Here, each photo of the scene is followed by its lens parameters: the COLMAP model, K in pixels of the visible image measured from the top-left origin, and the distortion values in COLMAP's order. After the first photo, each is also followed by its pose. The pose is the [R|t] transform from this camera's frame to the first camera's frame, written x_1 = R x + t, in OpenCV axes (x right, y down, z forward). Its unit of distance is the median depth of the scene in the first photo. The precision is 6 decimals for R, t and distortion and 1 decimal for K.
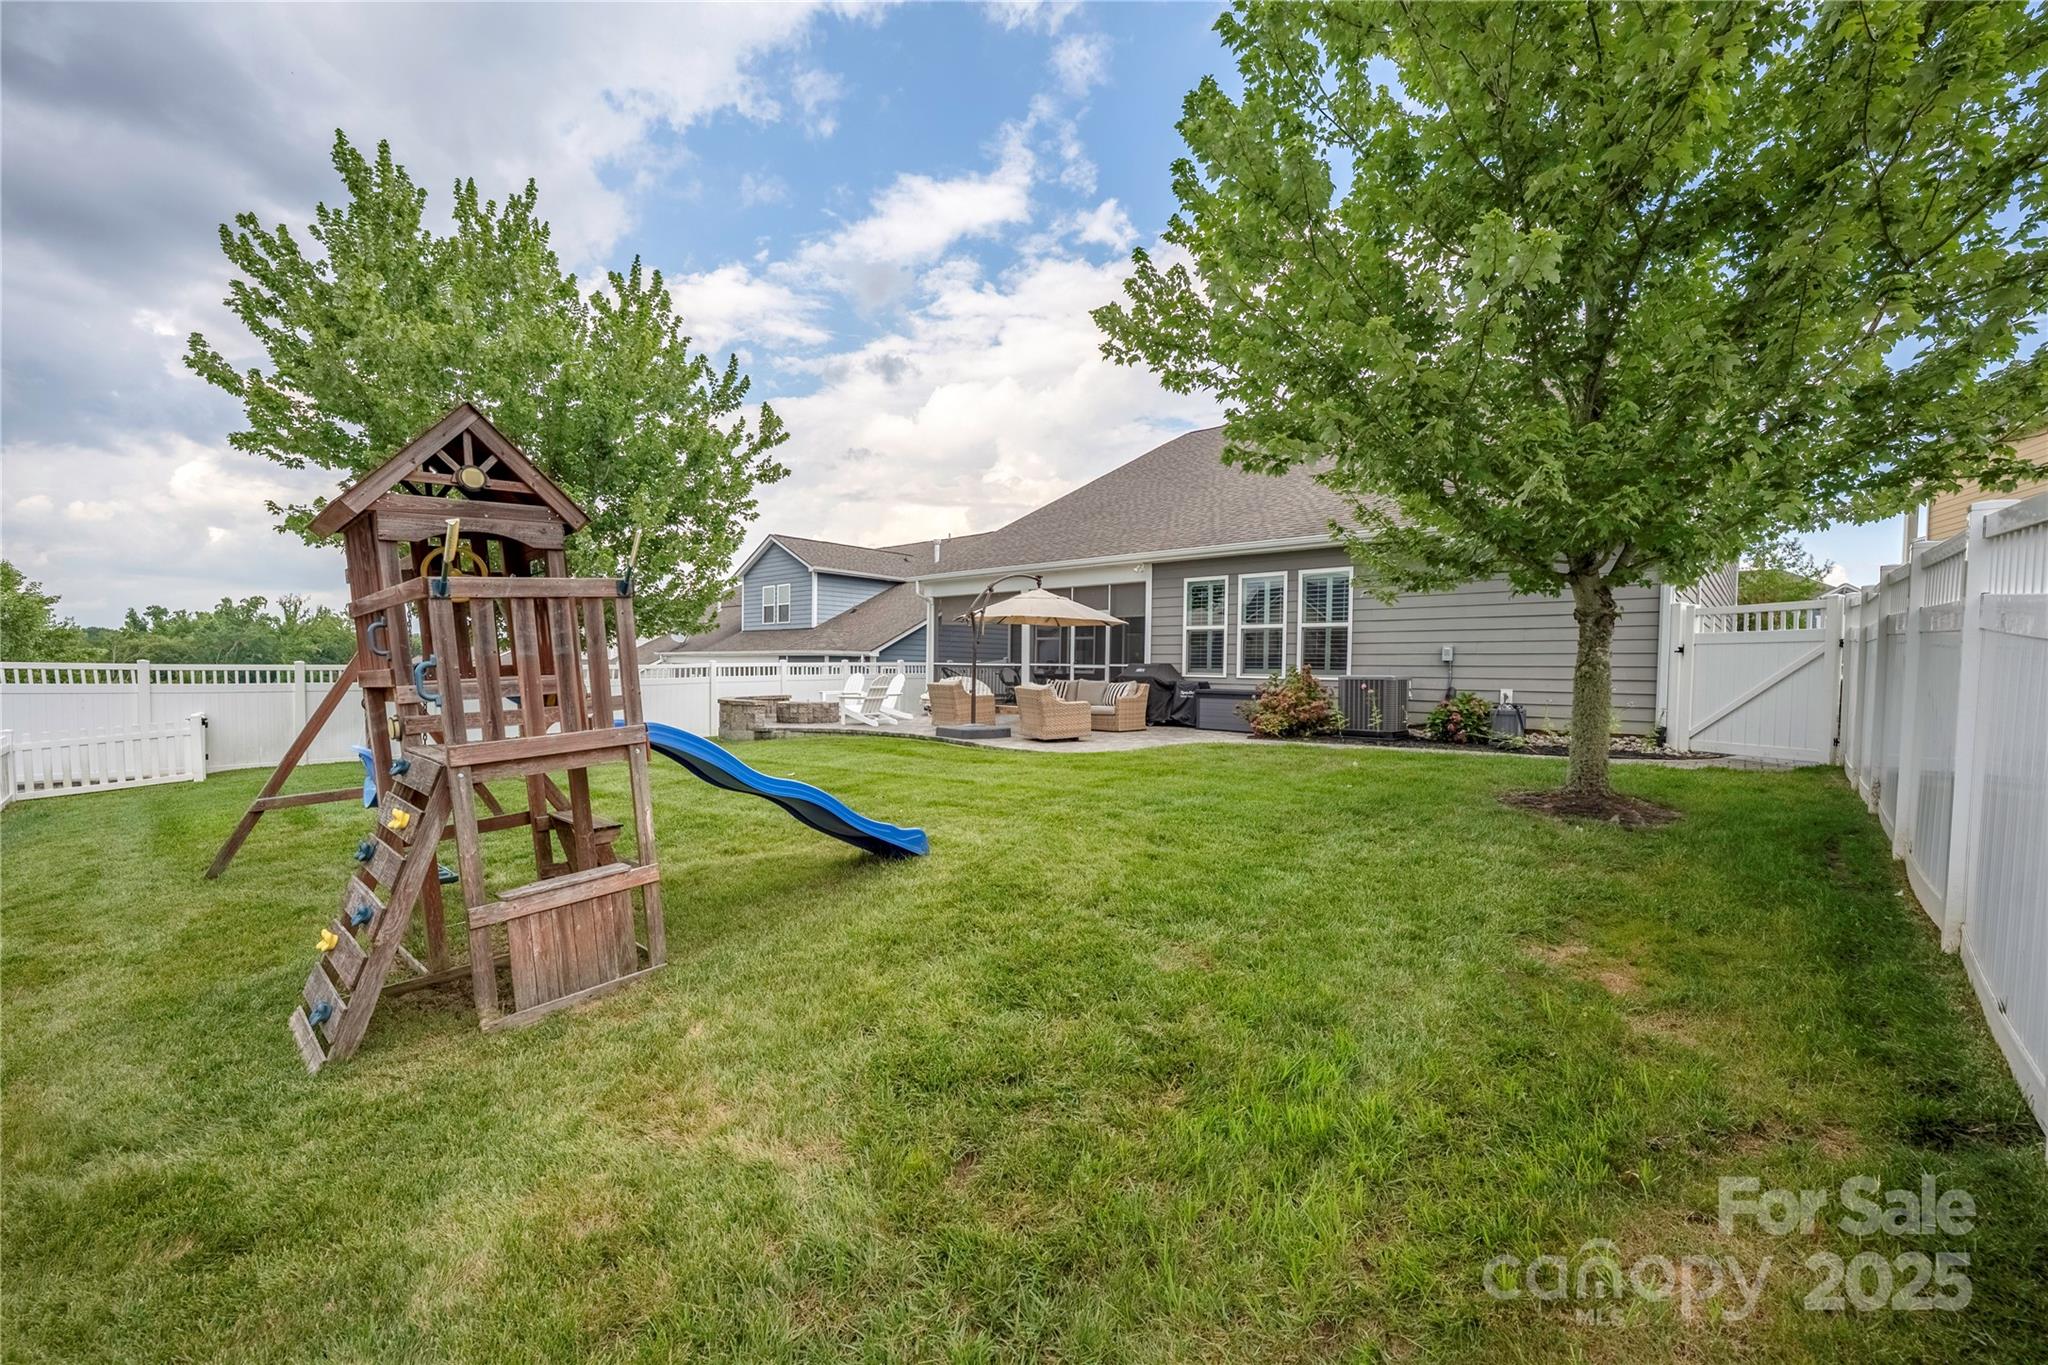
lens RADIAL K [[833.8, 0, 1022.5], [0, 833.8, 682.0], [0, 0, 1]] dist [-0.006738, -0.000302]
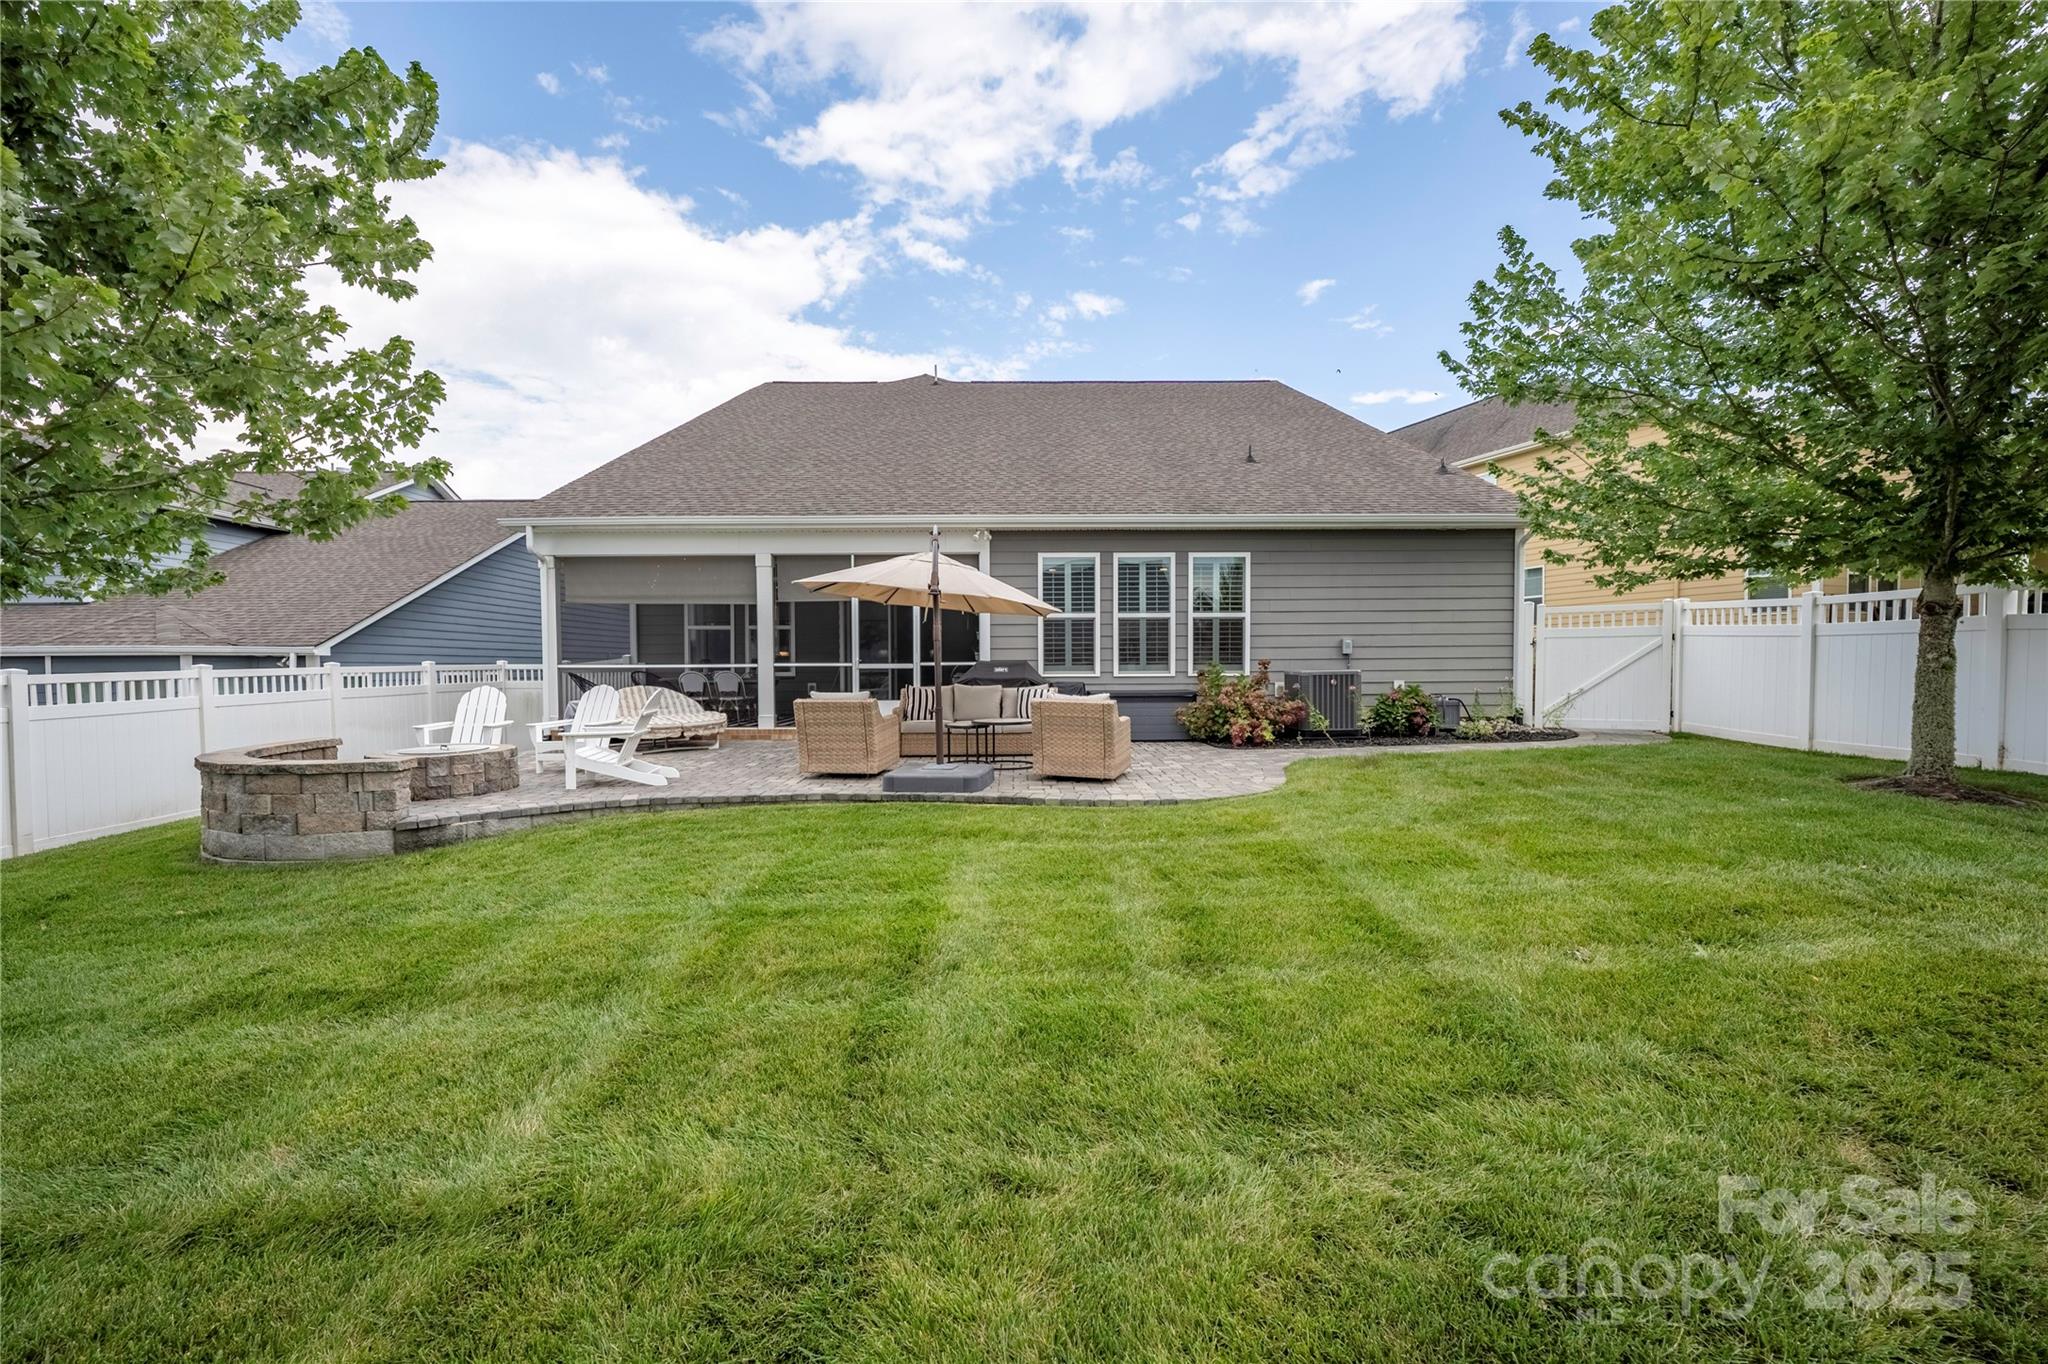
lens RADIAL K [[833.8, 0, 1024.4], [0, 833.8, 672.8], [0, 0, 1]] dist [-0.006738, -0.000302]
pose [[0.723629, -0.024736, 0.689746, -0.363981], [0.028039, 0.999586, 0.006431, -0.015789], [-0.689619, 0.014686, 0.724023, 0.440549]]
